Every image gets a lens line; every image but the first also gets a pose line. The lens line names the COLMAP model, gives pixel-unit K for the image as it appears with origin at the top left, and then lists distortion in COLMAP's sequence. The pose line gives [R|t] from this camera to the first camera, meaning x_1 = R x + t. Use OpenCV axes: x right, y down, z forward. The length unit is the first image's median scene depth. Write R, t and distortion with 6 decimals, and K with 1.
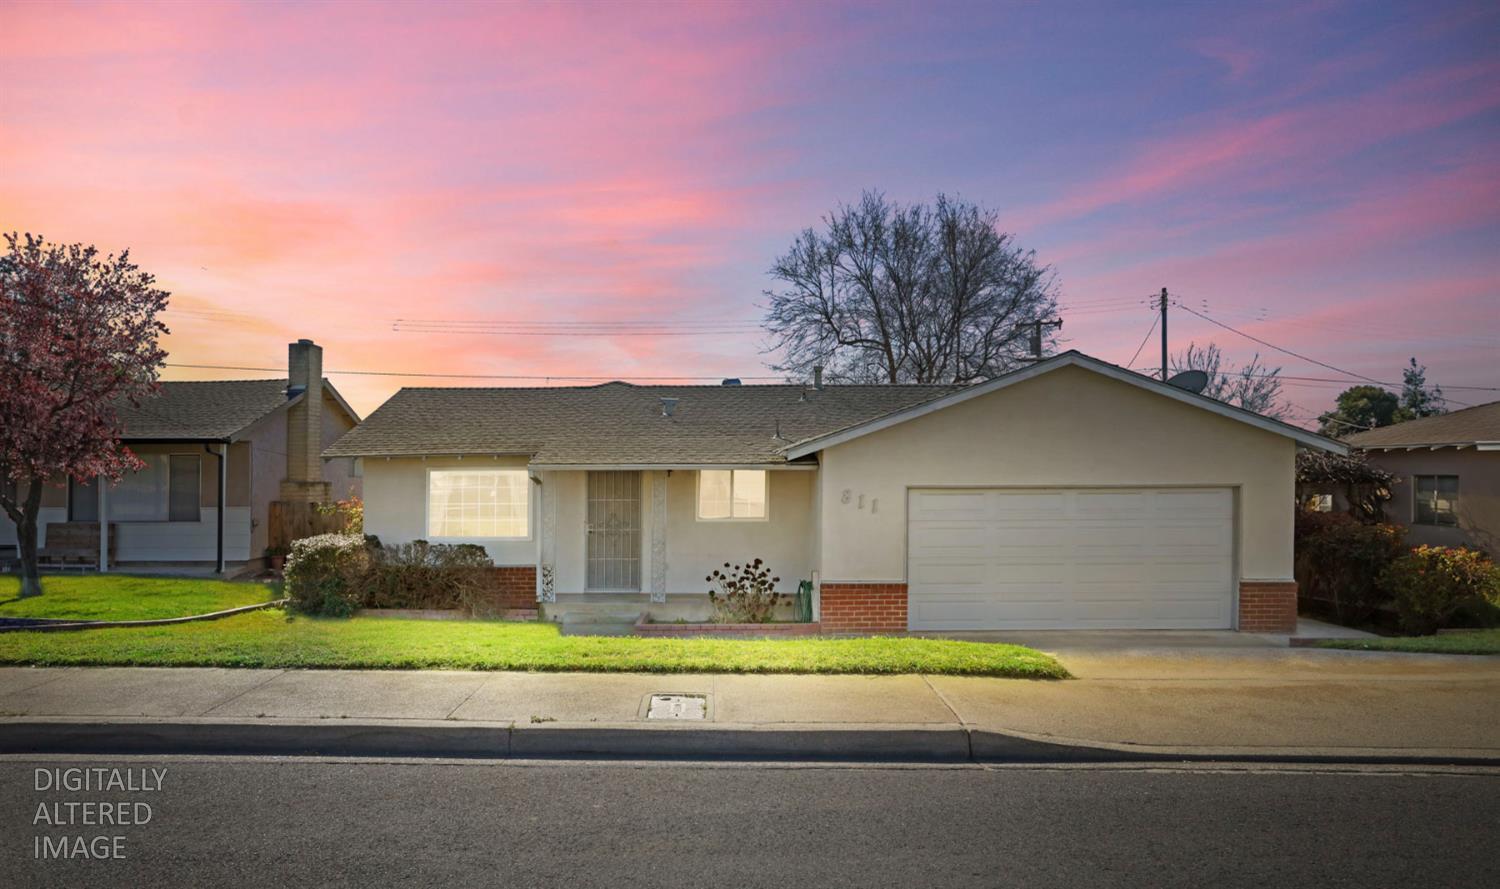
lens RADIAL K [[1615.2, 0, 750.0], [0, 1615.2, 444.5], [0, 0, 1]] dist [-0.003288, 0.000544]
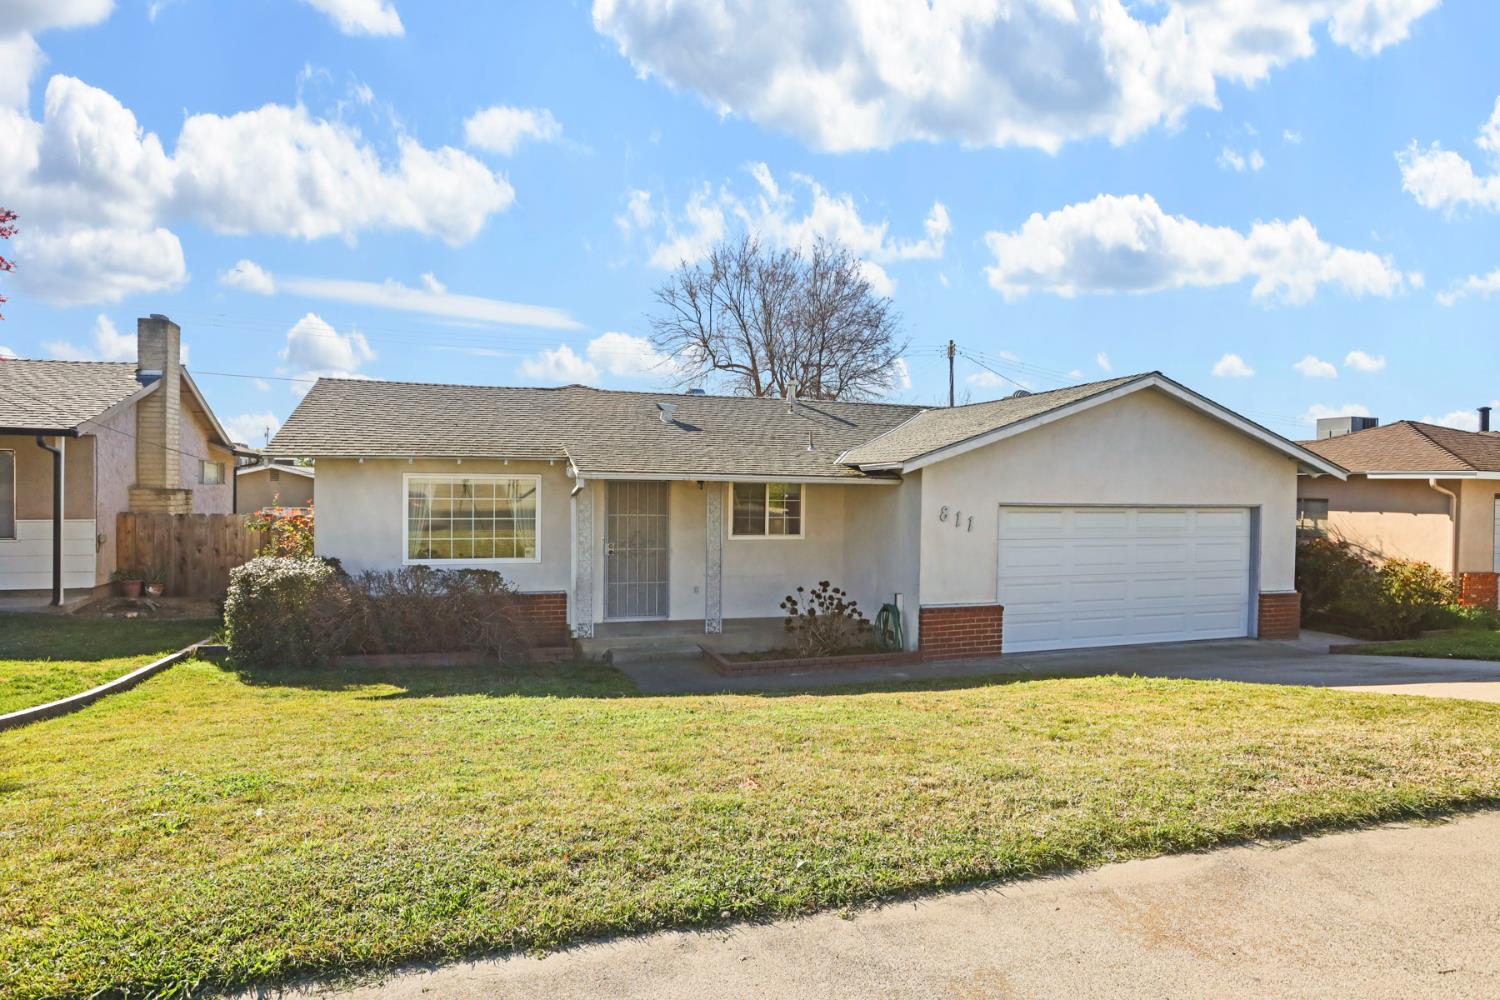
lens RADIAL K [[1012.1, 0, 750.0], [0, 1012.1, 500.0], [0, 0, 1]] dist [-0.047459, 0.034858]
pose [[0.895231, 0.011080, 0.445465, -0.257457], [-0.023297, 0.999487, 0.021958, 0.012001], [-0.444993, -0.030036, 0.895030, 0.453768]]
